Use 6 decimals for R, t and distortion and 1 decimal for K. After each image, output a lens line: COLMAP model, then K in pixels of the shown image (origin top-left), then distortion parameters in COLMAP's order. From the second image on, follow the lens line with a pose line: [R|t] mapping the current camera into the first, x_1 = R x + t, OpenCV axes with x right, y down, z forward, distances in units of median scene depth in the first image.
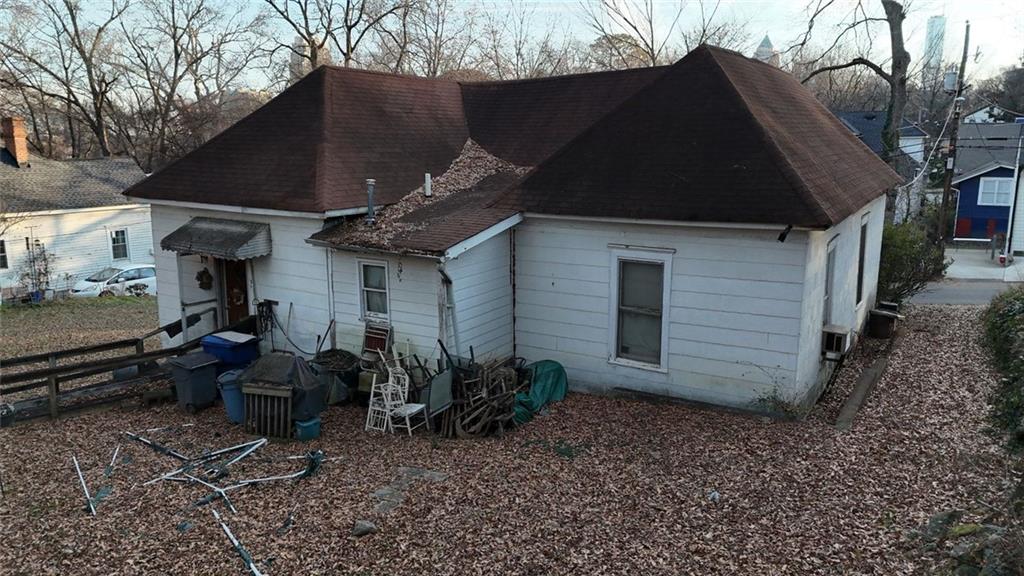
lens RADIAL K [[736.0, 0, 512.0], [0, 736.0, 288.0], [0, 0, 1]] dist [0.091059, -0.093282]
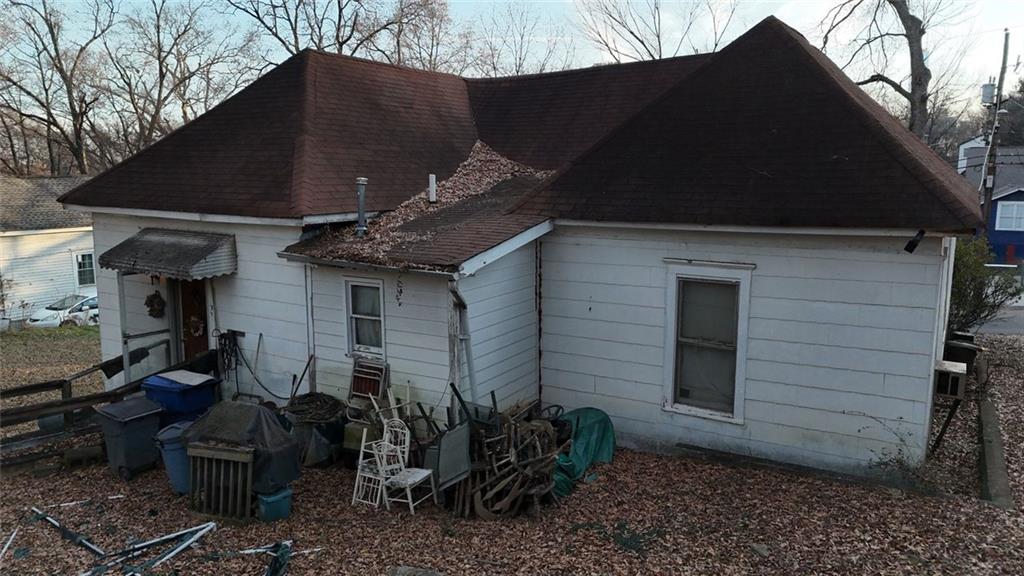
lens RADIAL K [[736.0, 0, 512.0], [0, 736.0, 288.0], [0, 0, 1]] dist [0.091059, -0.093282]
pose [[0.999929, -0.000401, 0.011908, -0.038054], [0.000866, 0.999236, -0.039066, 0.002279], [-0.011883, 0.039073, 0.999166, 0.201863]]
